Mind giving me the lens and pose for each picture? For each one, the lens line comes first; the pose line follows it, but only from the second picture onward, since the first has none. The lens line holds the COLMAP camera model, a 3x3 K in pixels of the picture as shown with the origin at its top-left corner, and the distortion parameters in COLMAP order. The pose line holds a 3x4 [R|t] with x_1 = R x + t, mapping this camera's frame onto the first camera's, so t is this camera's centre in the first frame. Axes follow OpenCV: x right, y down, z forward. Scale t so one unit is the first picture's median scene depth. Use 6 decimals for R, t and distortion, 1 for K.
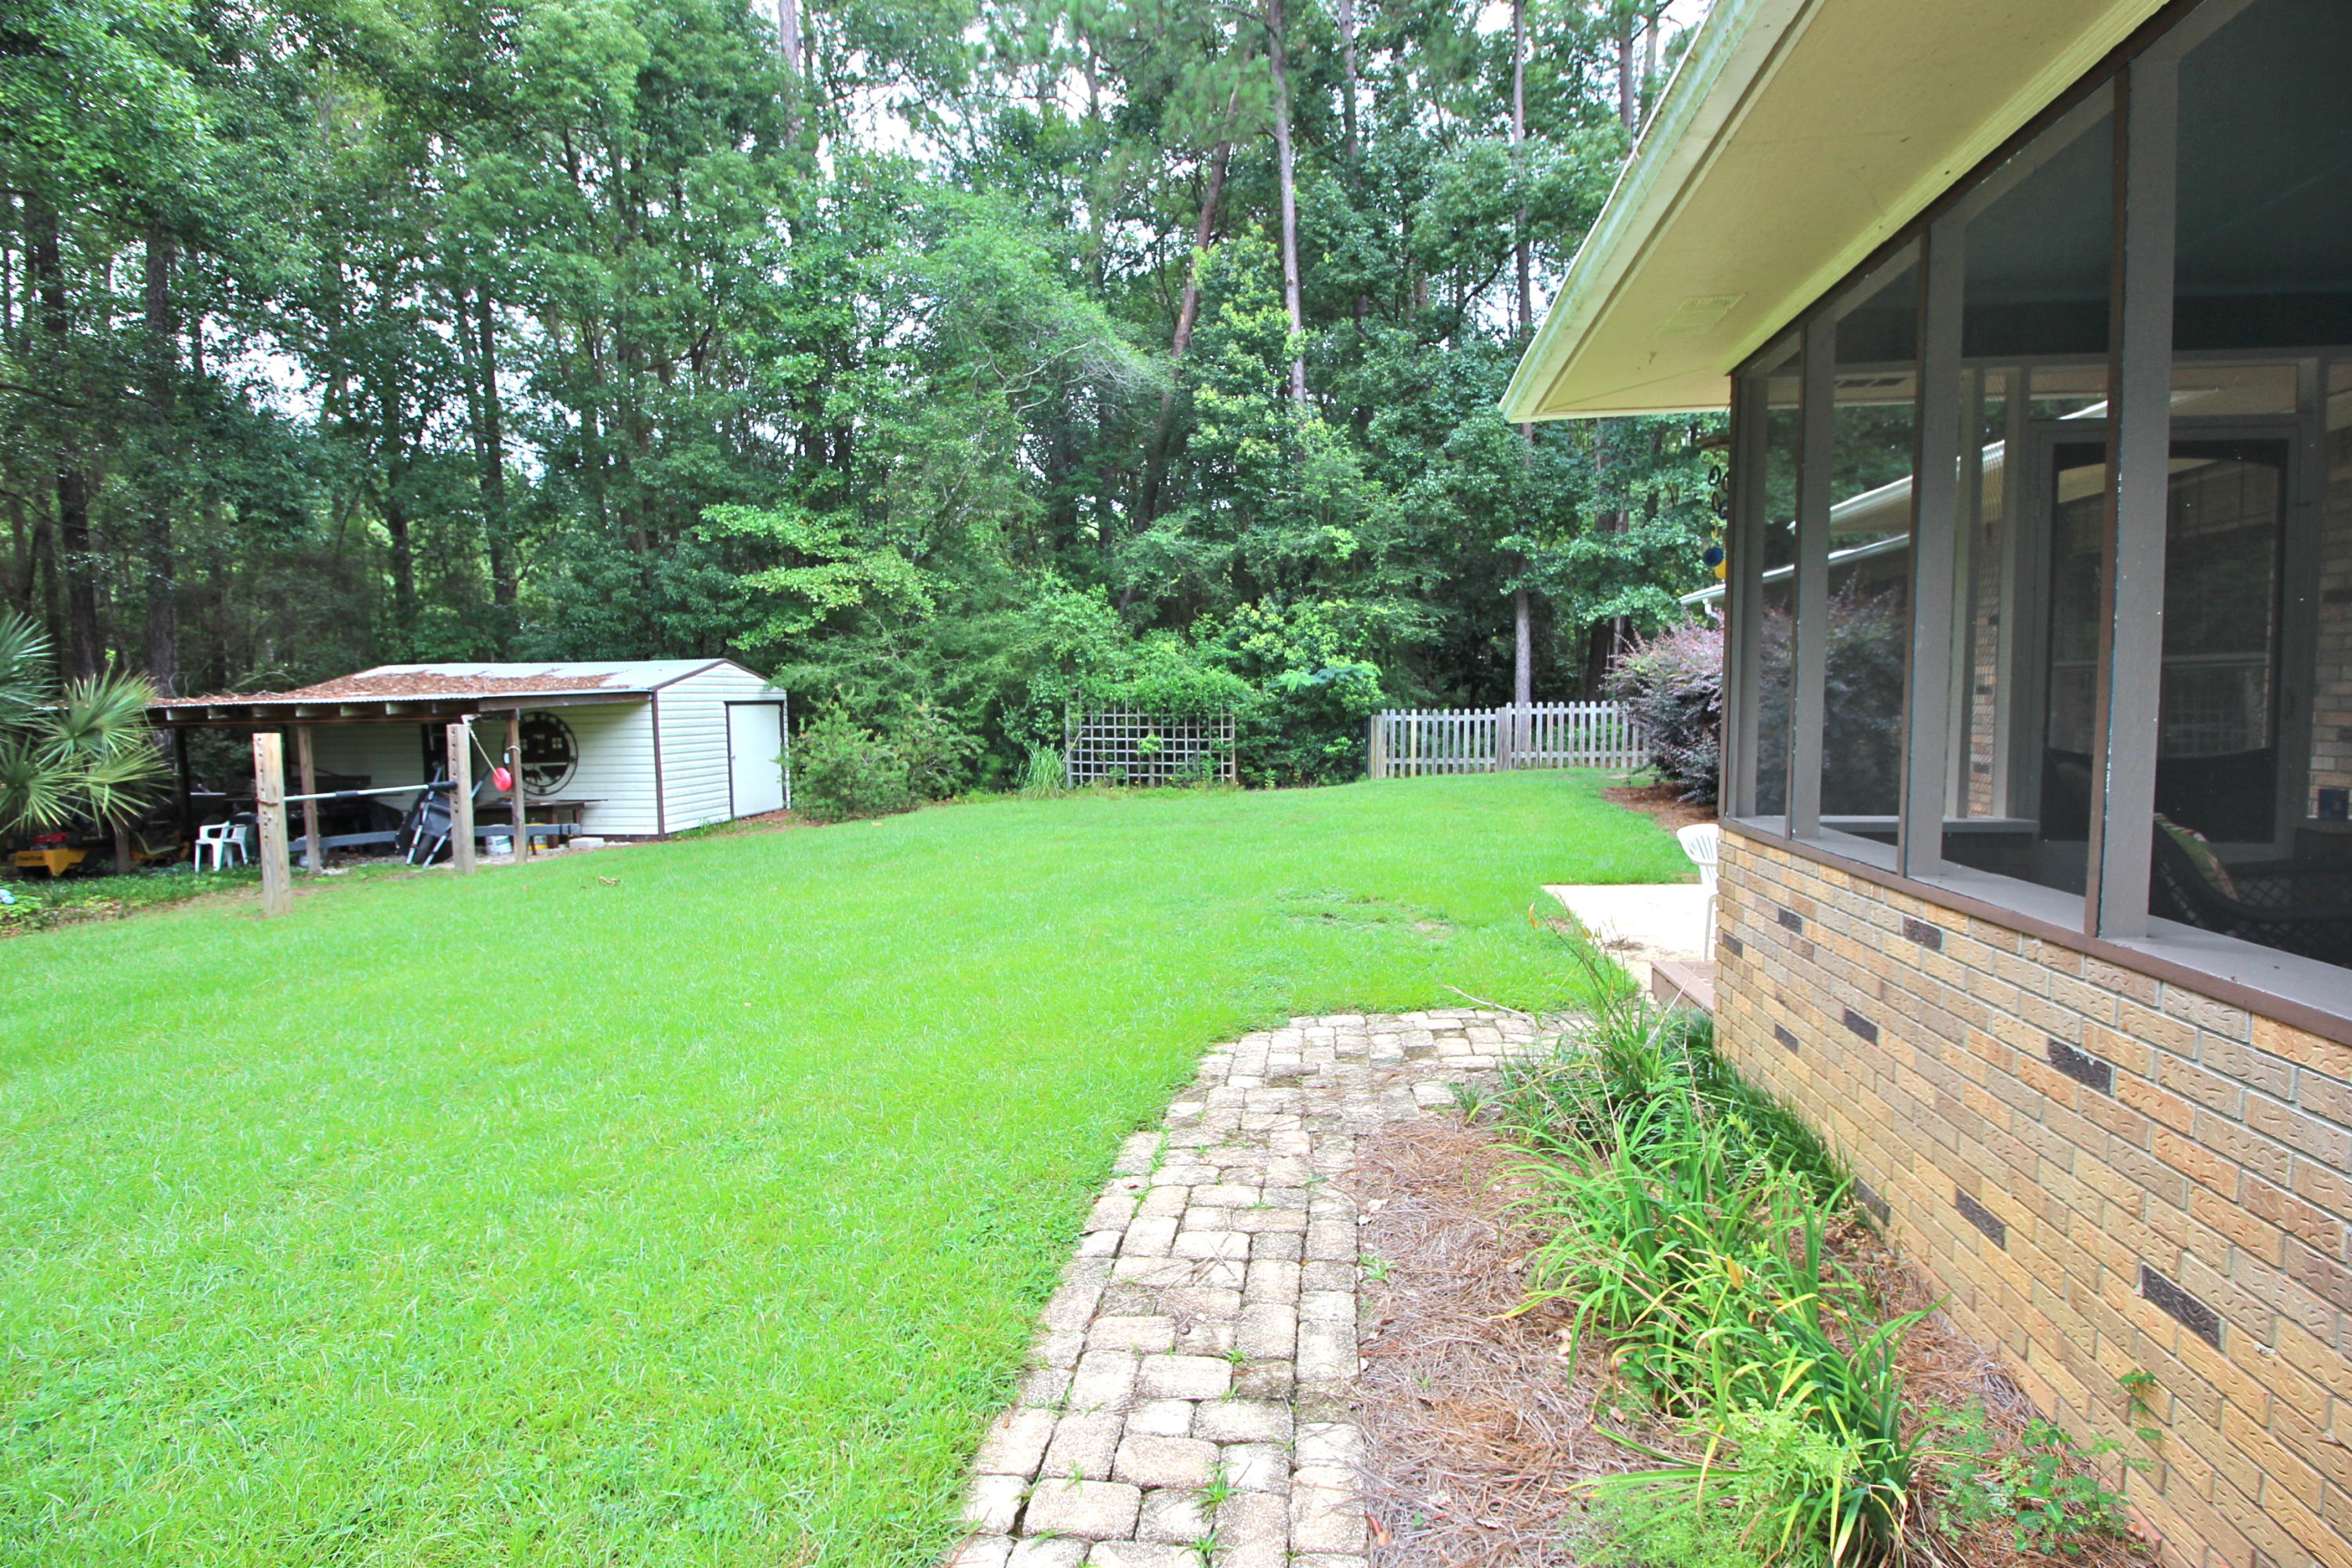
lens RADIAL K [[1086.2, 0, 1198.7], [0, 1086.2, 784.2], [0, 0, 1]] dist [-0.004205, -0.010421]
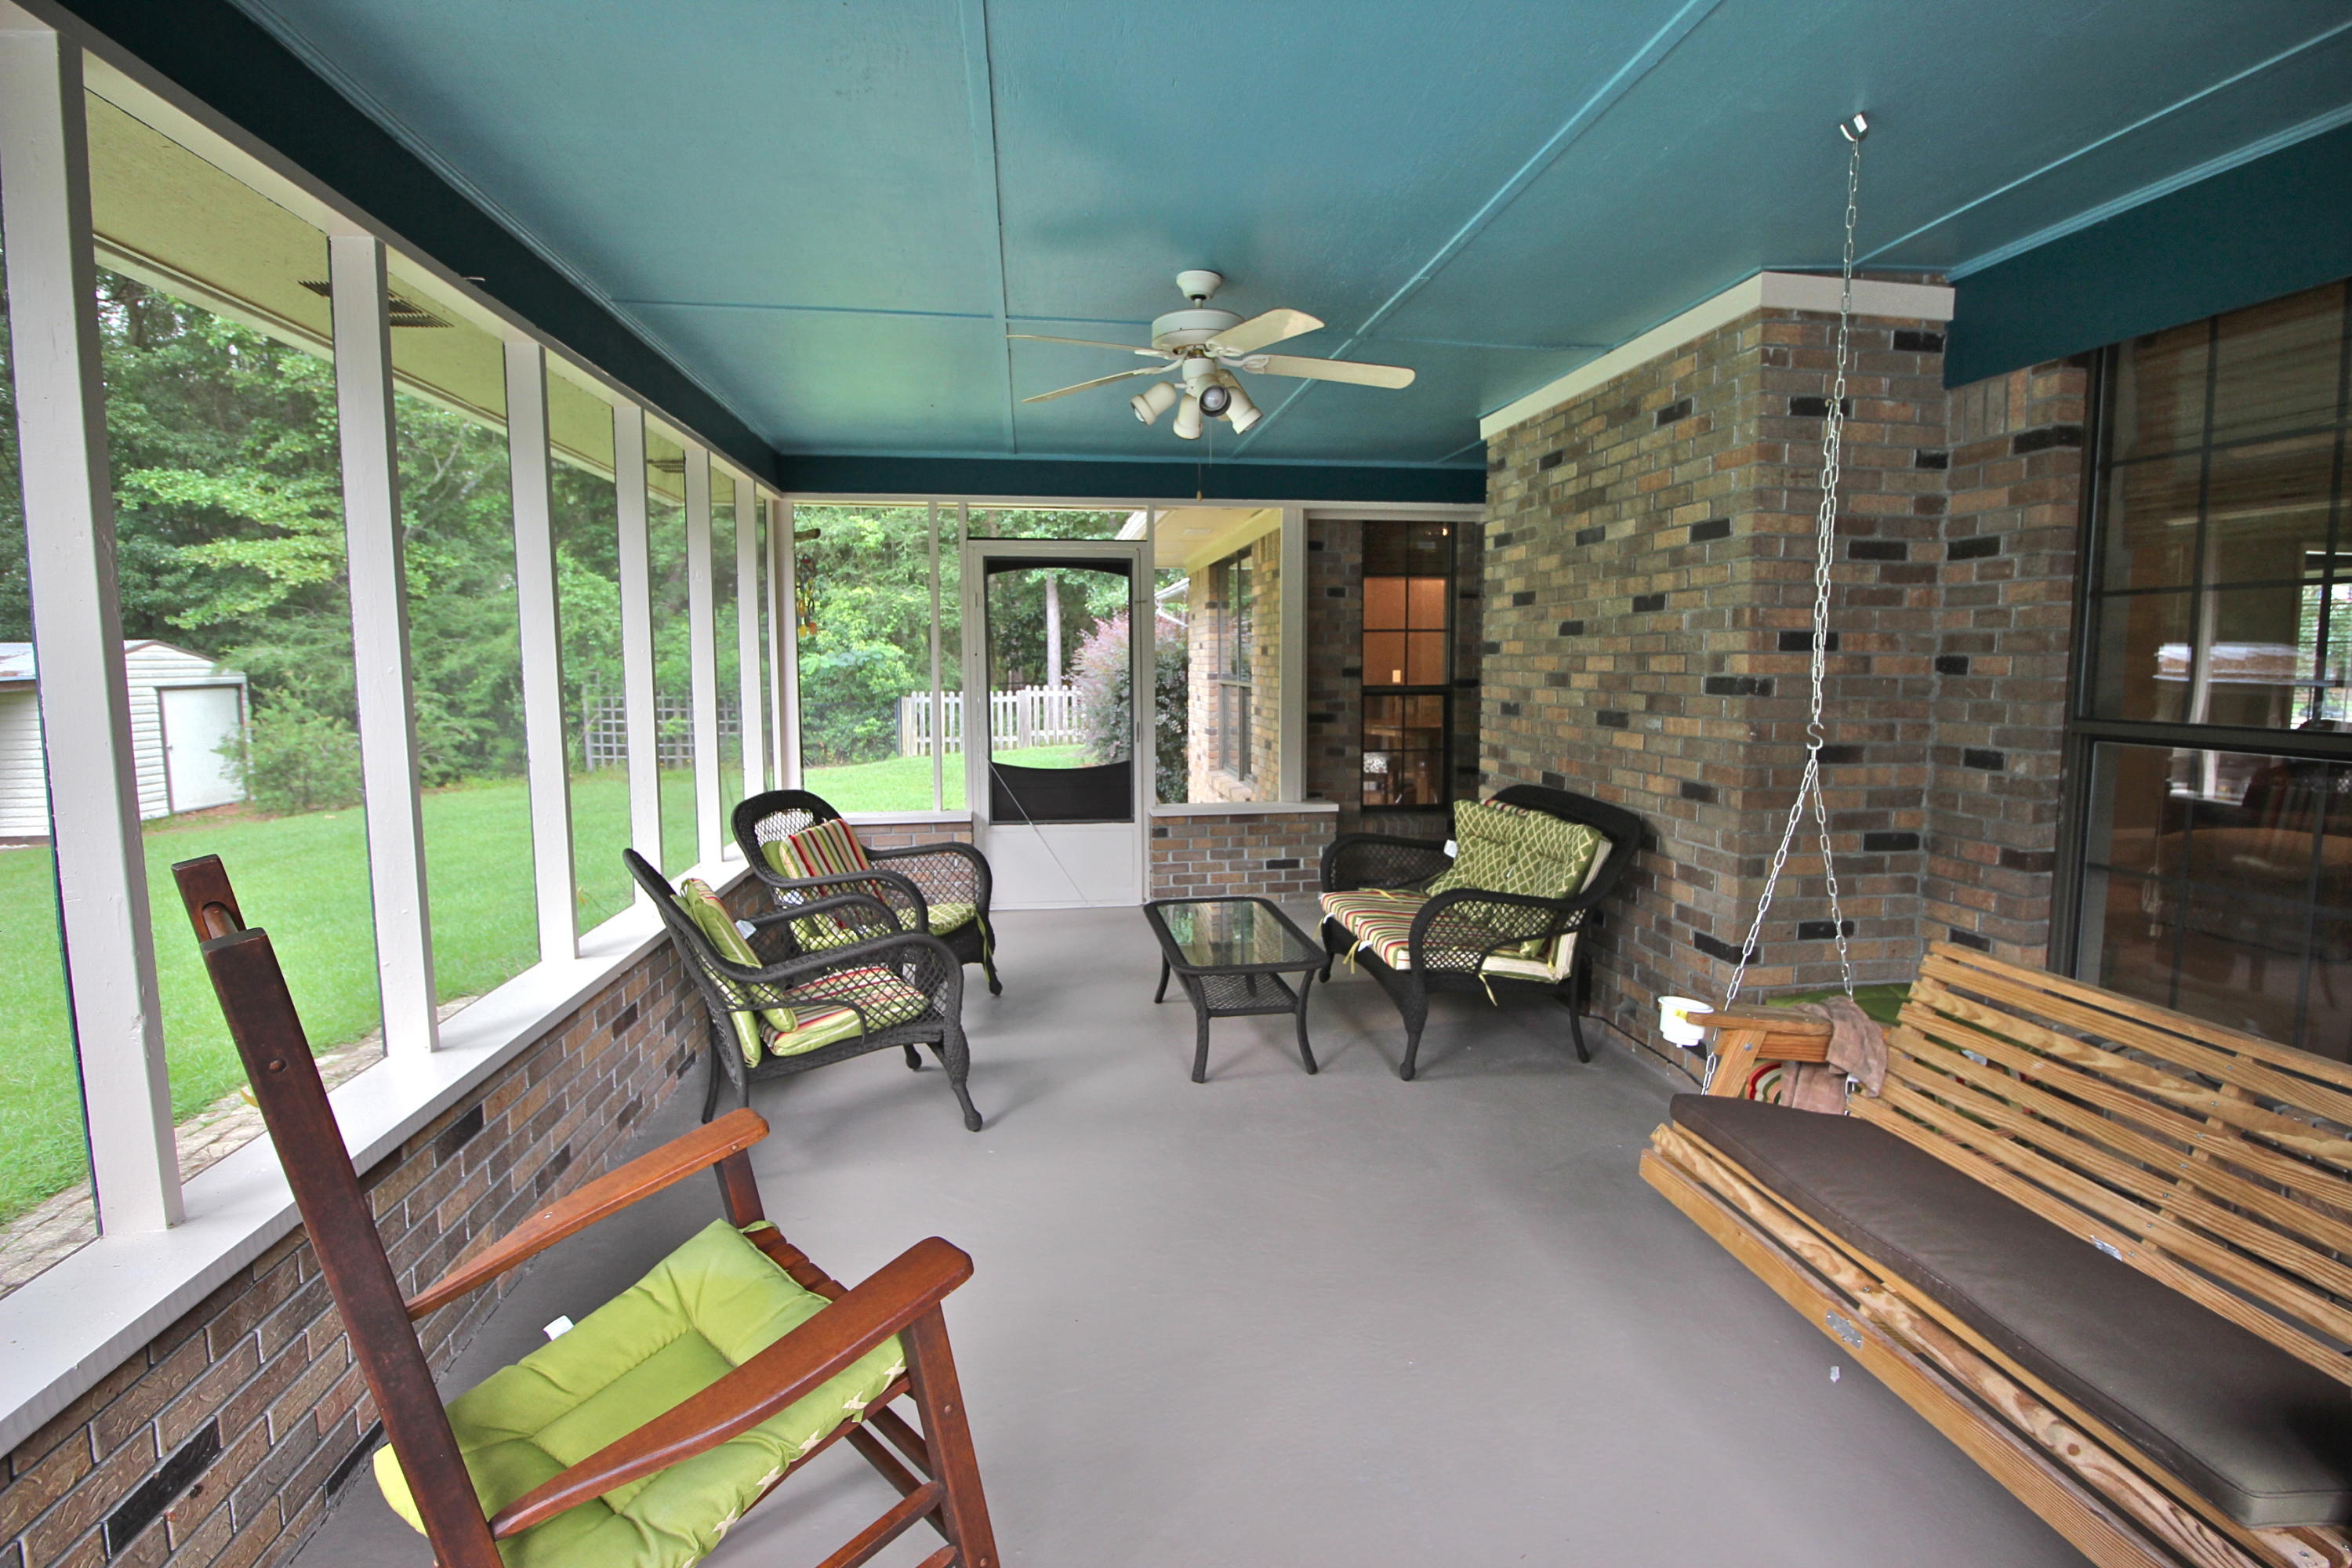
lens RADIAL K [[1086.2, 0, 1177.3], [0, 1086.2, 780.8], [0, 0, 1]] dist [-0.004205, -0.010421]
pose [[0.961620, -0.023153, 0.273407, 0.130510], [0.015210, 0.999399, 0.031135, -0.010729], [-0.273964, -0.025782, 0.961394, -0.101678]]
